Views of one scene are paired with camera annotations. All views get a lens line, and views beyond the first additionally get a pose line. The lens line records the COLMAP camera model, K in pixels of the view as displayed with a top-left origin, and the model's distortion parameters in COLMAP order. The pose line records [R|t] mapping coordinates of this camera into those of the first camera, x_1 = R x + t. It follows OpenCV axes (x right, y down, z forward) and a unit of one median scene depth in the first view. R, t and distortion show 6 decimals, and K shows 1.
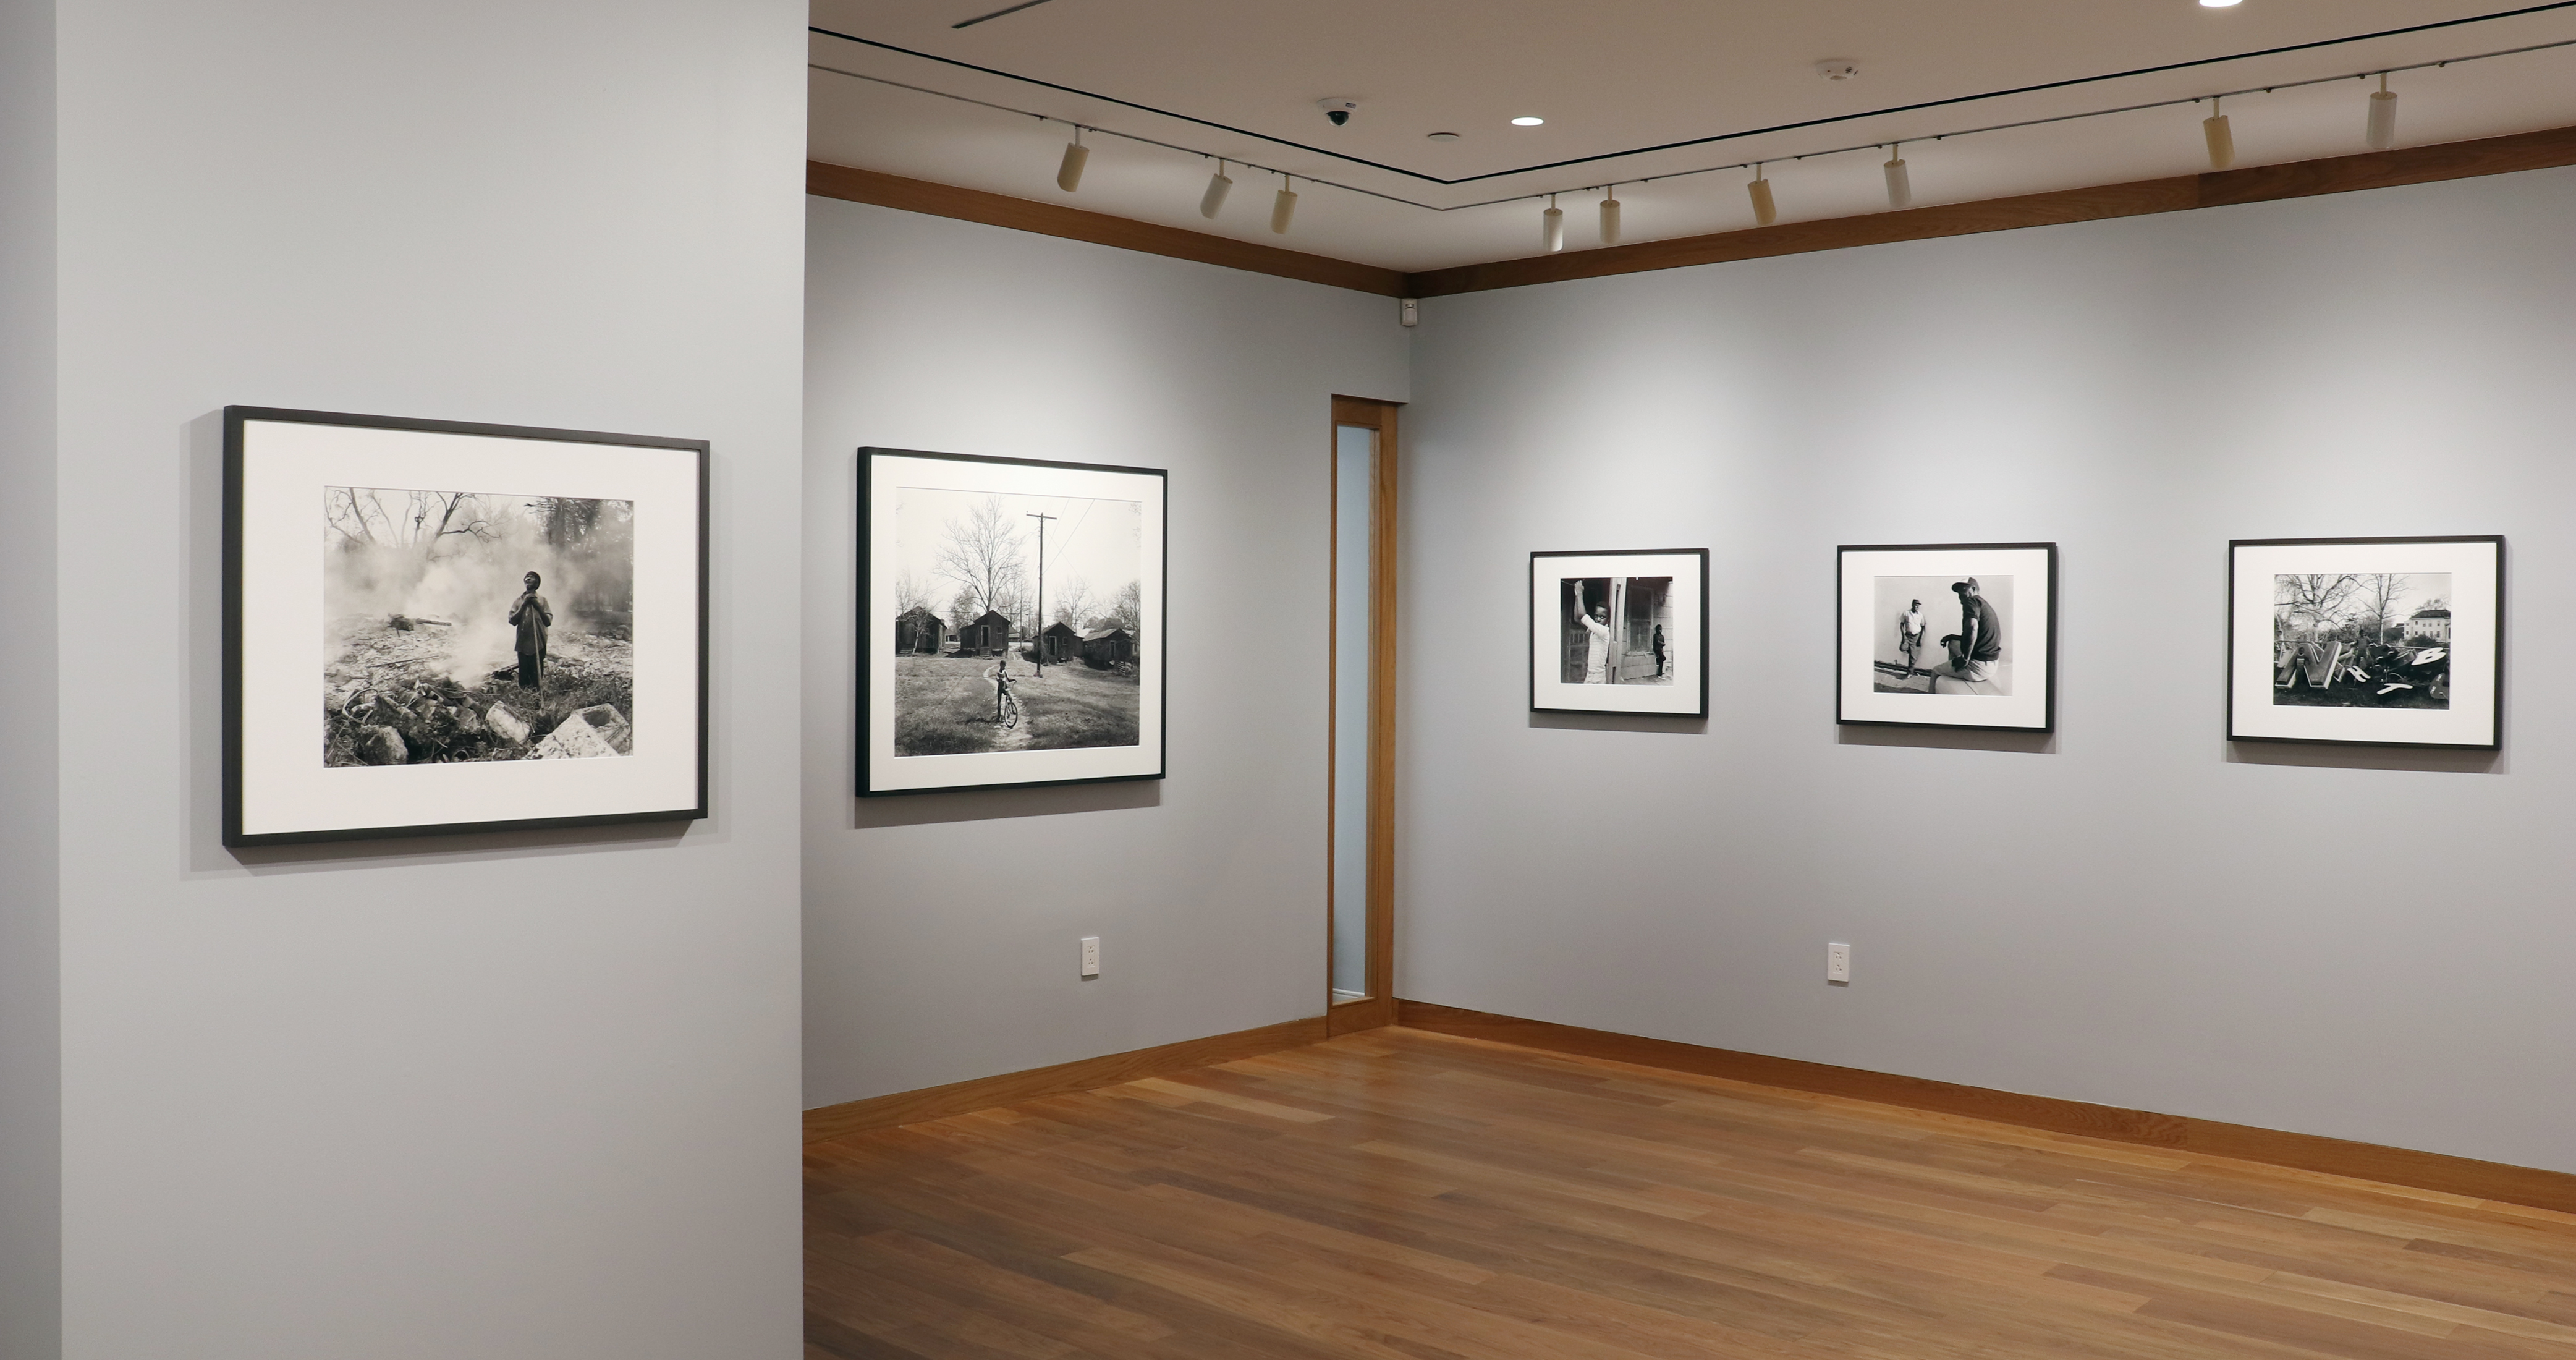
lens RADIAL K [[2164.1, 0, 1269.6], [0, 2164.1, 636.8], [0, 0, 1]] dist [-0.087899, 0.035674]
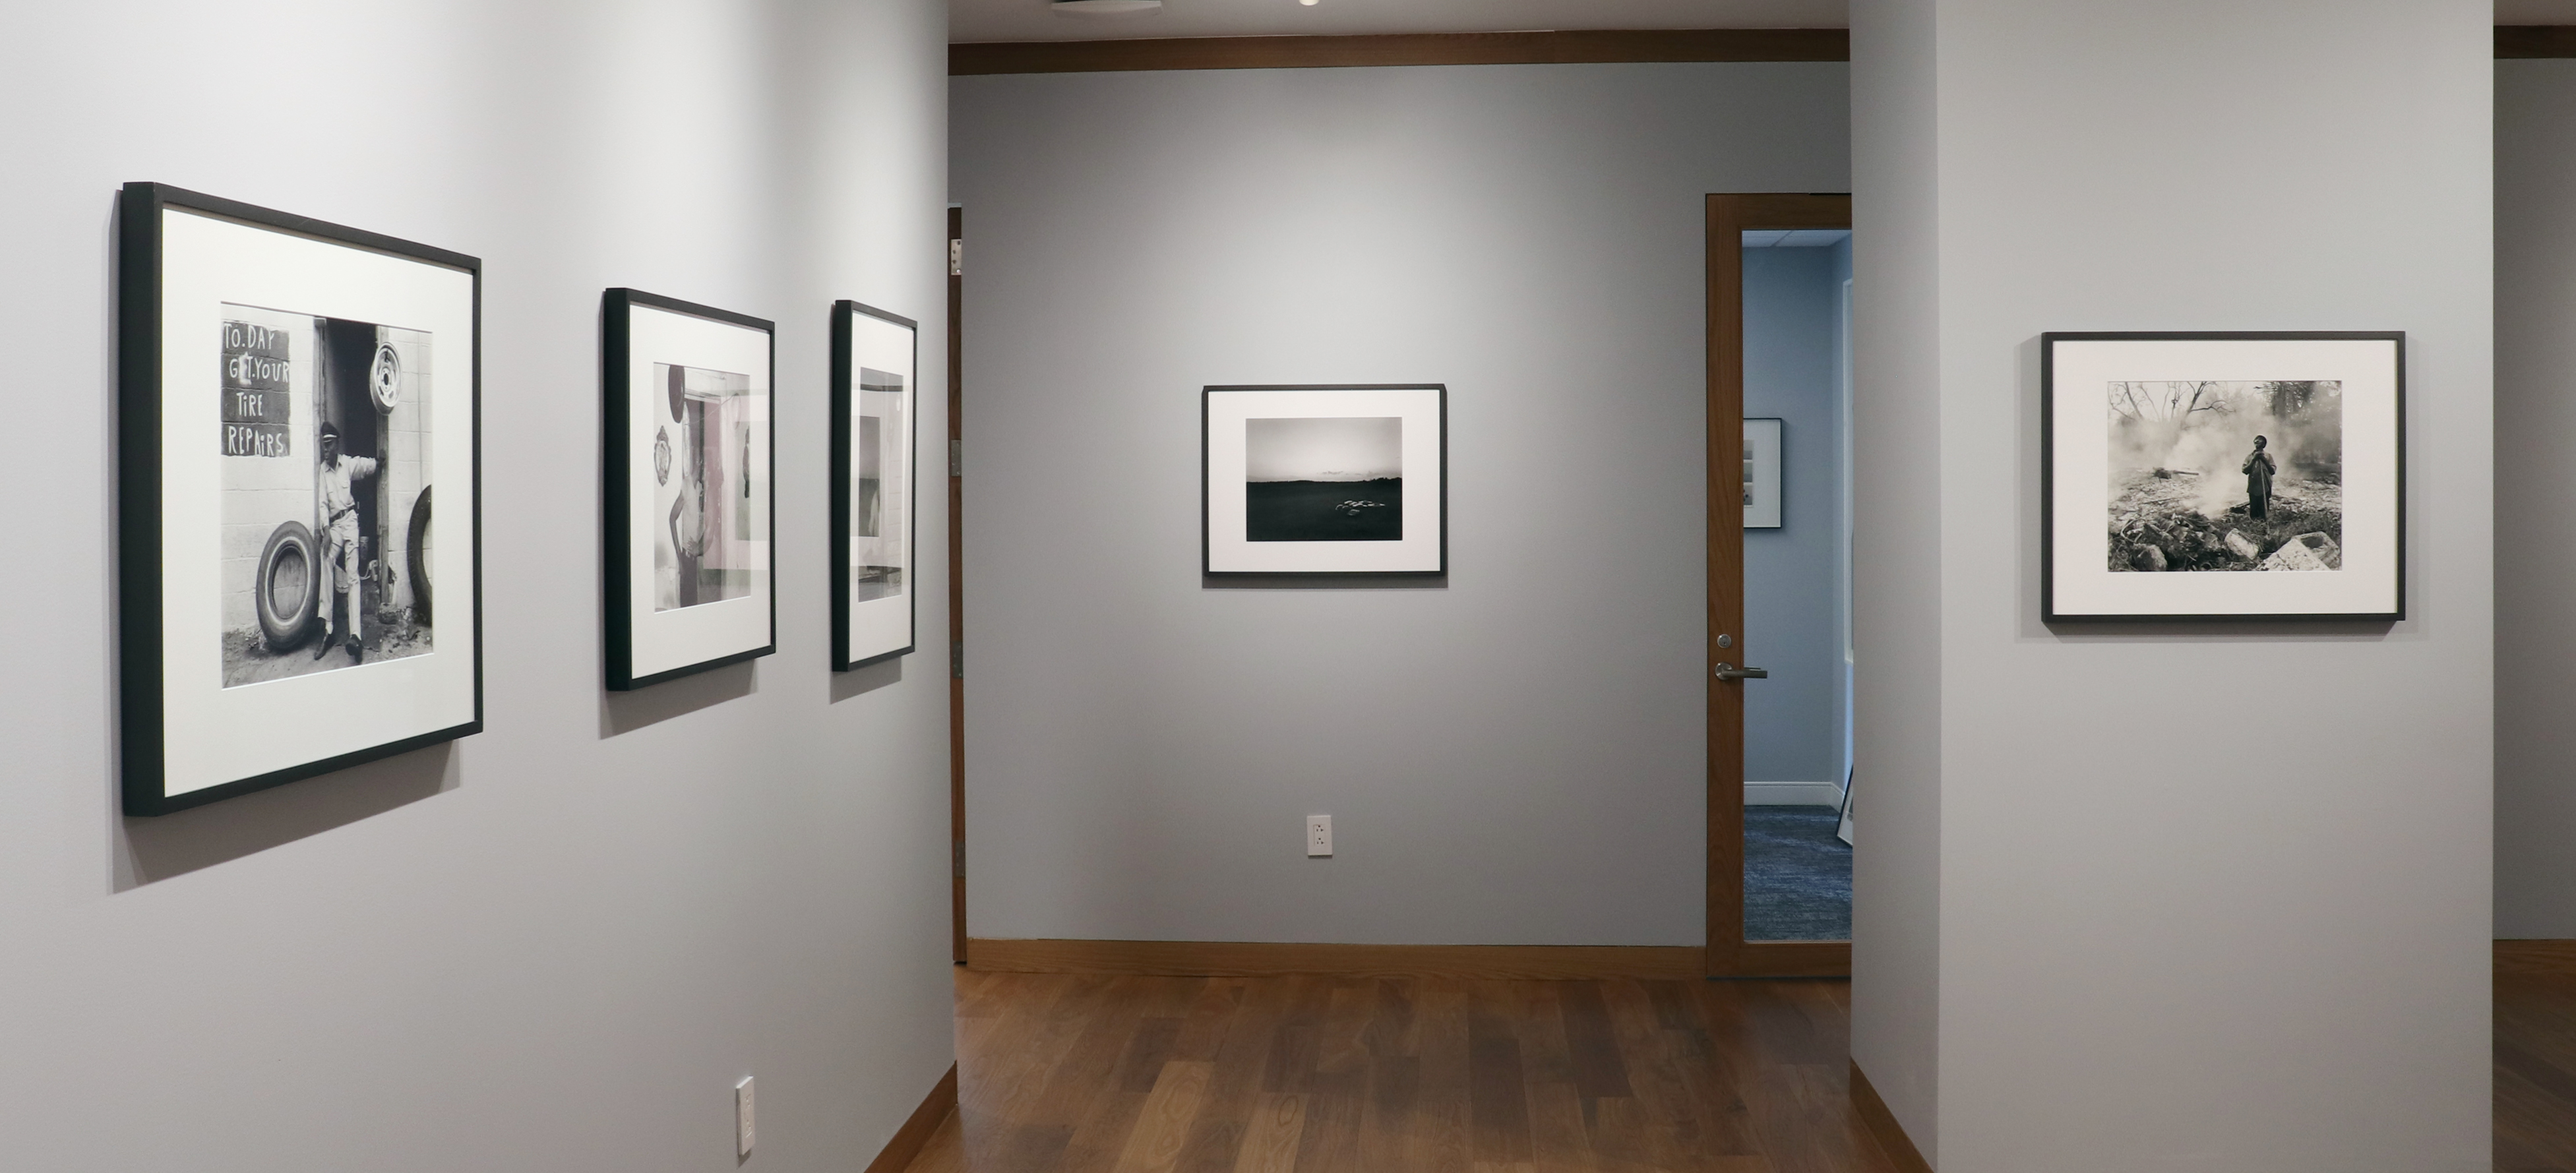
lens RADIAL K [[2358.2, 0, 1269.3], [0, 2358.2, 530.3], [0, 0, 1]] dist [-0.103524, 0.000000]
pose [[0.625074, 0.005878, -0.780544, 0.198135], [0.007137, 0.999887, 0.013246, 0.003035], [0.780533, -0.013850, 0.624961, -0.203904]]
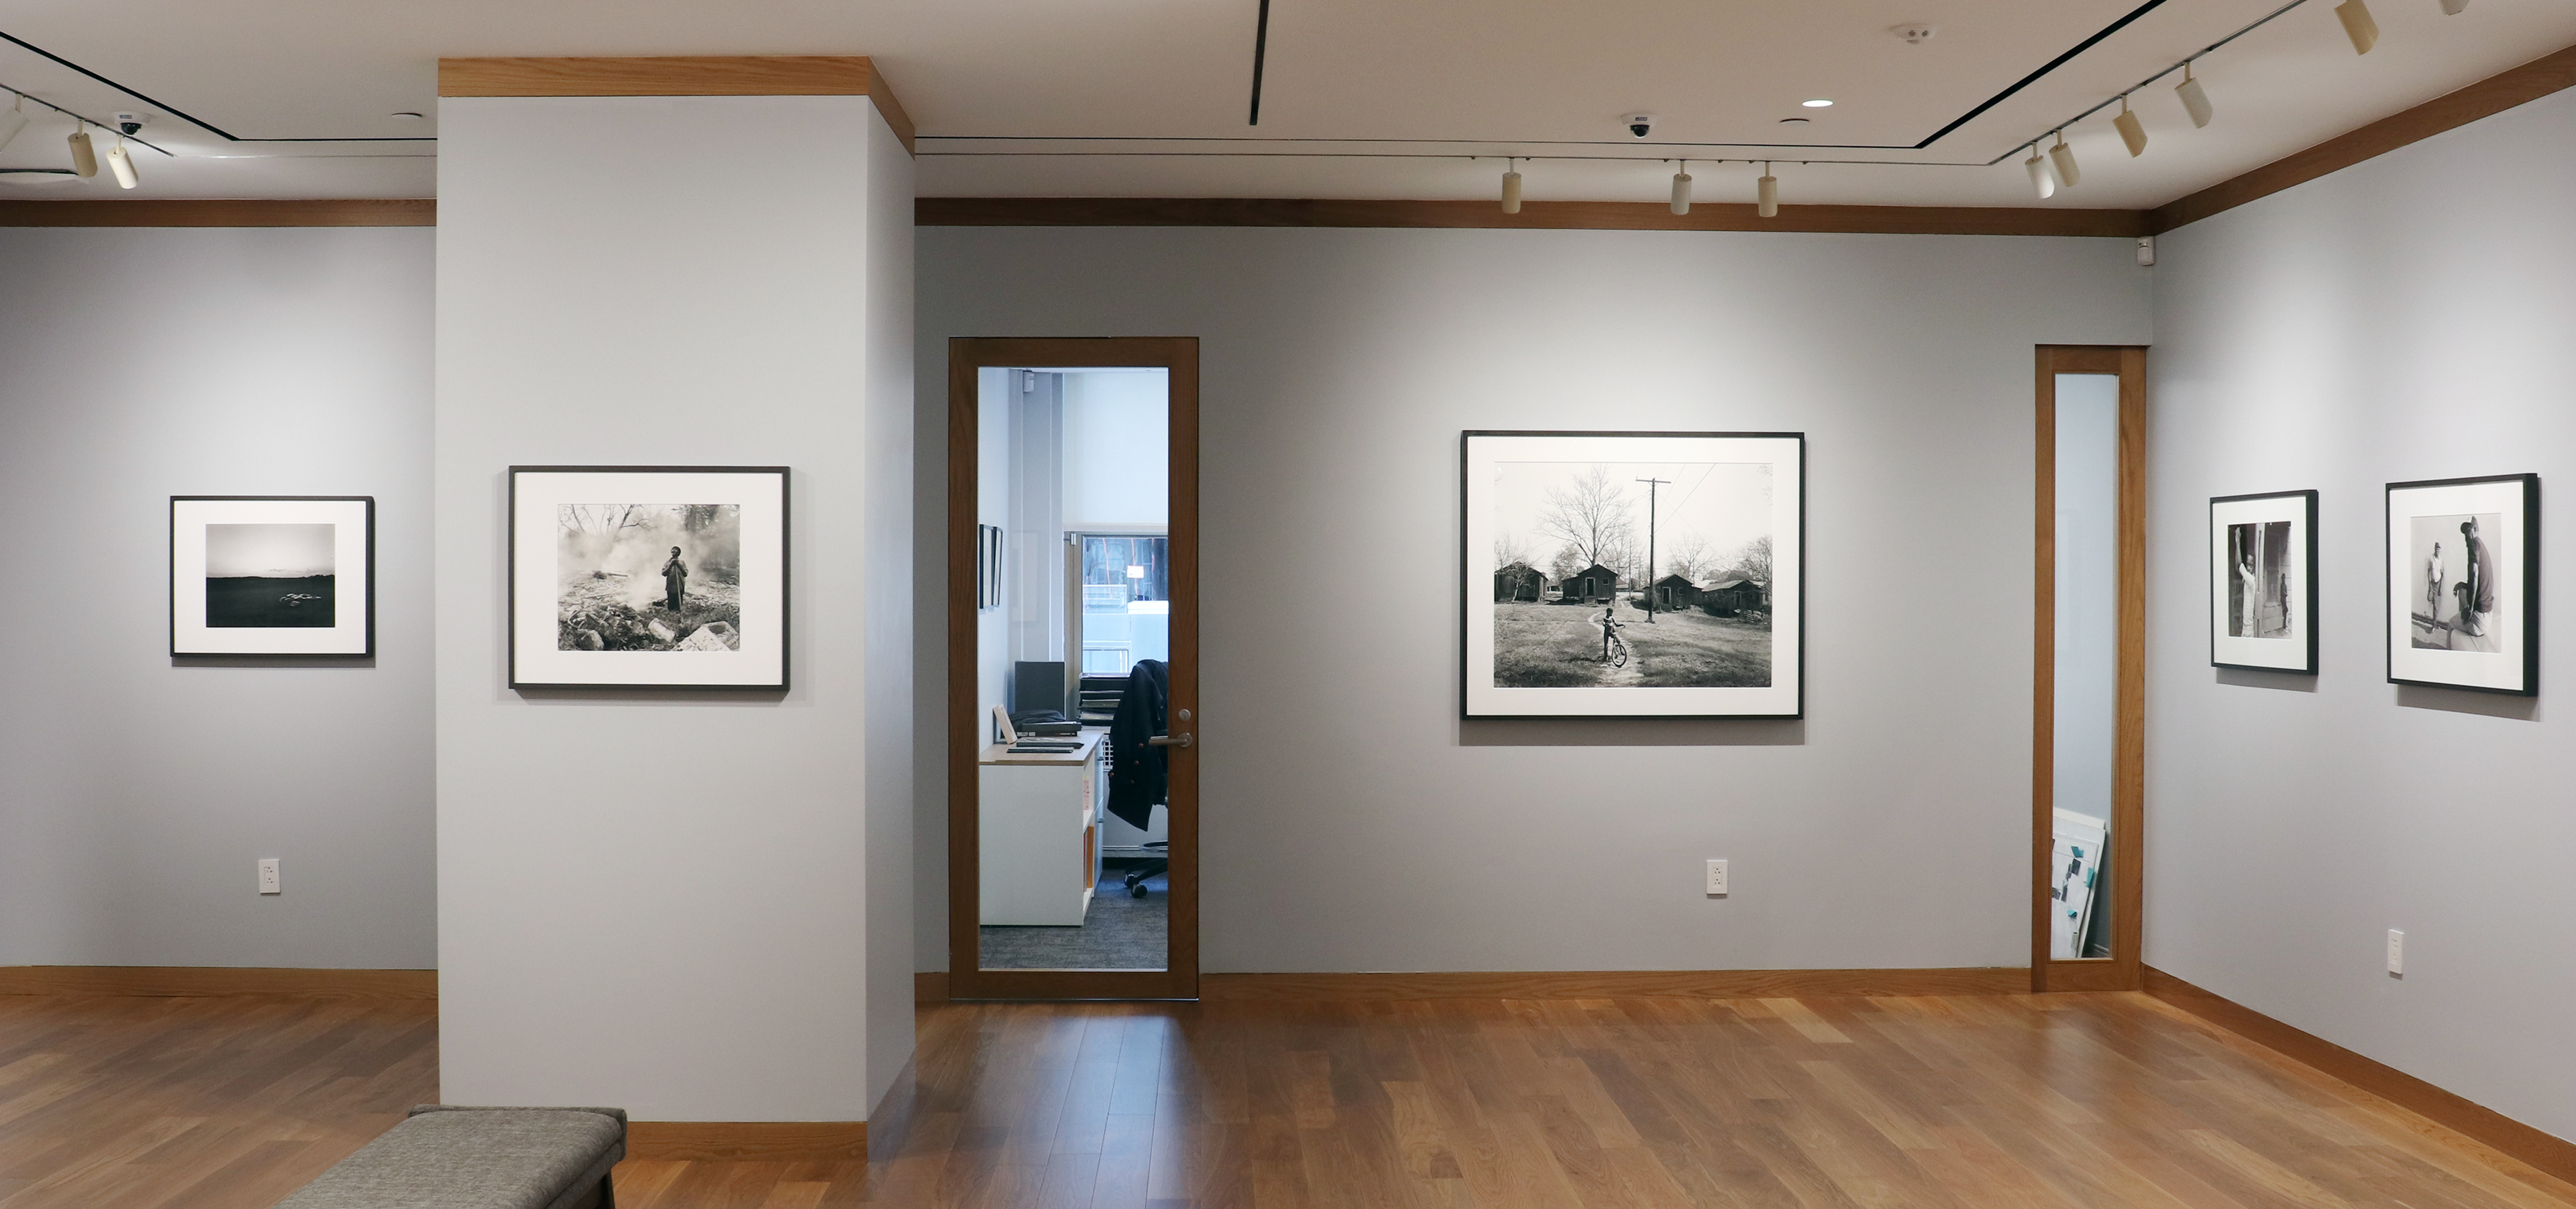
lens RADIAL K [[2378.8, 0, 1247.1], [0, 2378.8, 590.1], [0, 0, 1]] dist [-0.085035, 0.000000]
pose [[0.699029, -0.001479, -0.715092, 0.658252], [-0.000836, 0.999995, -0.002885, 0.005351], [0.715093, 0.002615, 0.699024, -0.019660]]
